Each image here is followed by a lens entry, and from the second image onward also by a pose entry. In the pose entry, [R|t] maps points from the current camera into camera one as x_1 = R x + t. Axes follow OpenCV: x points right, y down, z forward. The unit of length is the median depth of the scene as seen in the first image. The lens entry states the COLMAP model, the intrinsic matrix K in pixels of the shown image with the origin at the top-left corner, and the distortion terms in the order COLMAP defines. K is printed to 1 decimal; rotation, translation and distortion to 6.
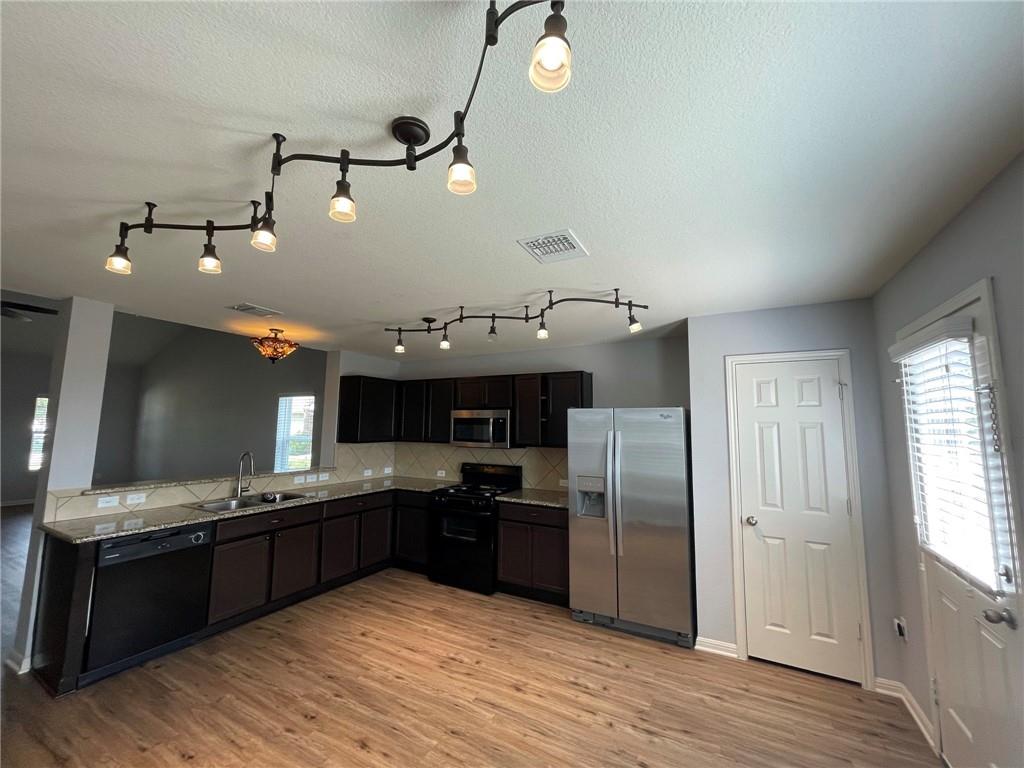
lens RADIAL K [[413.3, 0, 510.4], [0, 413.3, 383.7], [0, 0, 1]] dist [-0.003311, 0.003161]
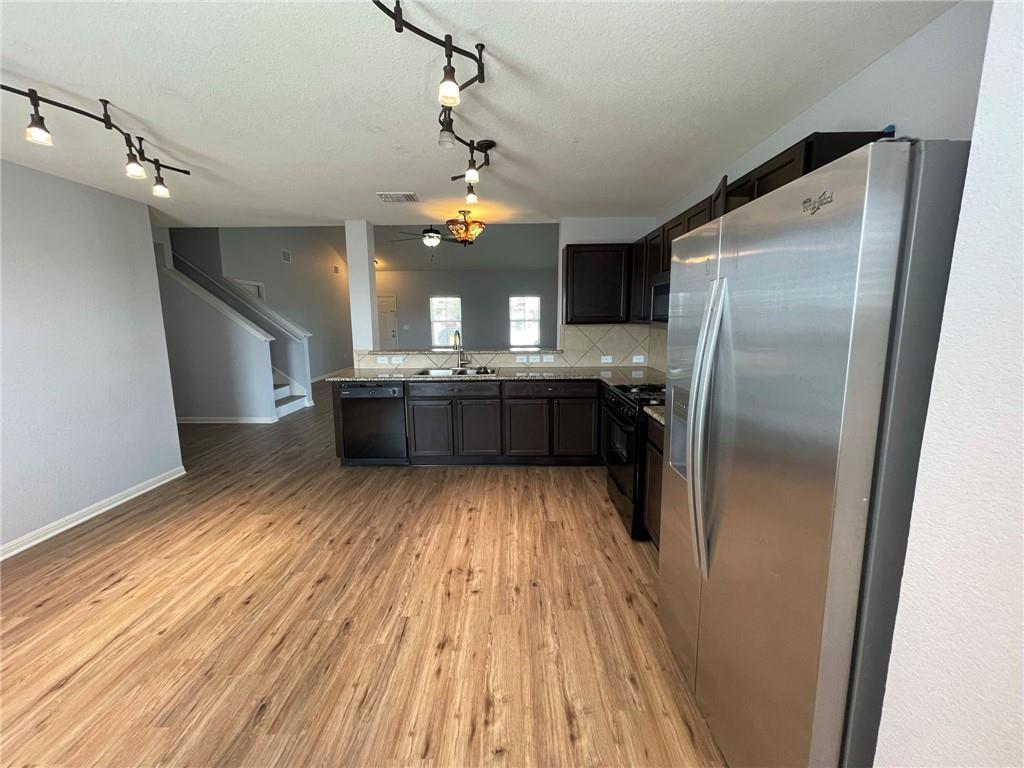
lens RADIAL K [[413.3, 0, 507.5], [0, 413.3, 382.3], [0, 0, 1]] dist [-0.003311, 0.003161]
pose [[0.466082, 0.120605, -0.876483, 0.554623], [0.107939, 0.975514, 0.191630, 0.124963], [0.878133, -0.183921, 0.441652, 0.718748]]
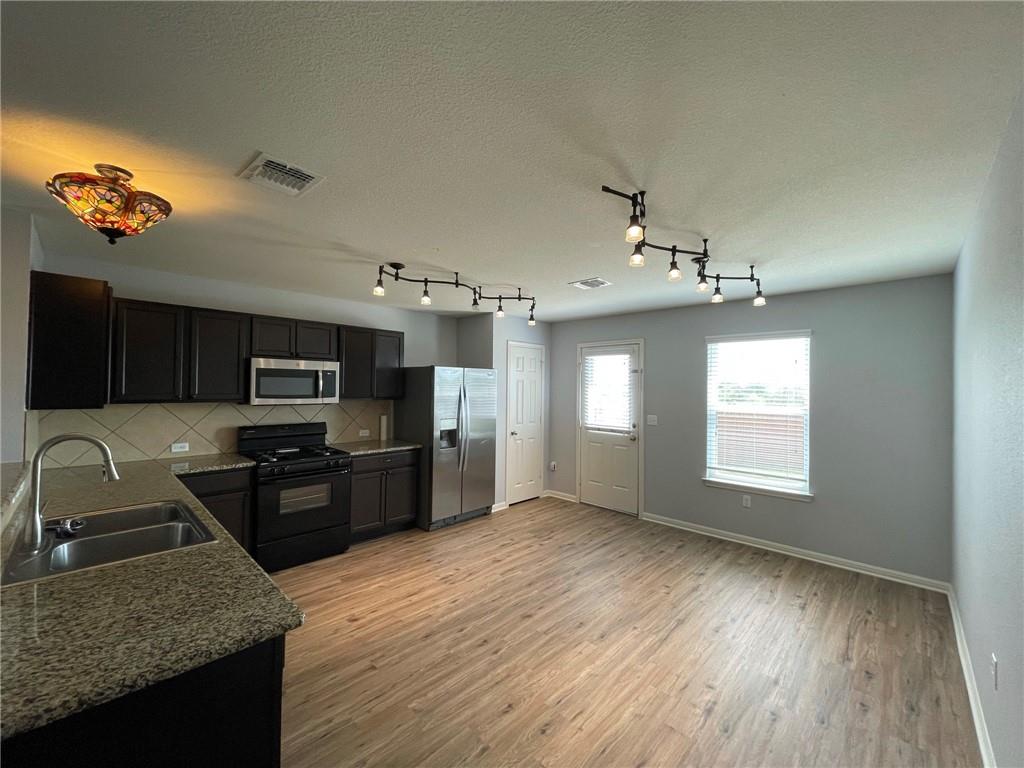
lens RADIAL K [[413.3, 0, 507.8], [0, 413.3, 385.4], [0, 0, 1]] dist [-0.003311, 0.003161]
pose [[0.272786, -0.006262, 0.962054, -1.141566], [-0.108534, 0.993395, 0.037240, 0.055925], [-0.955933, -0.114575, 0.270304, 0.537742]]
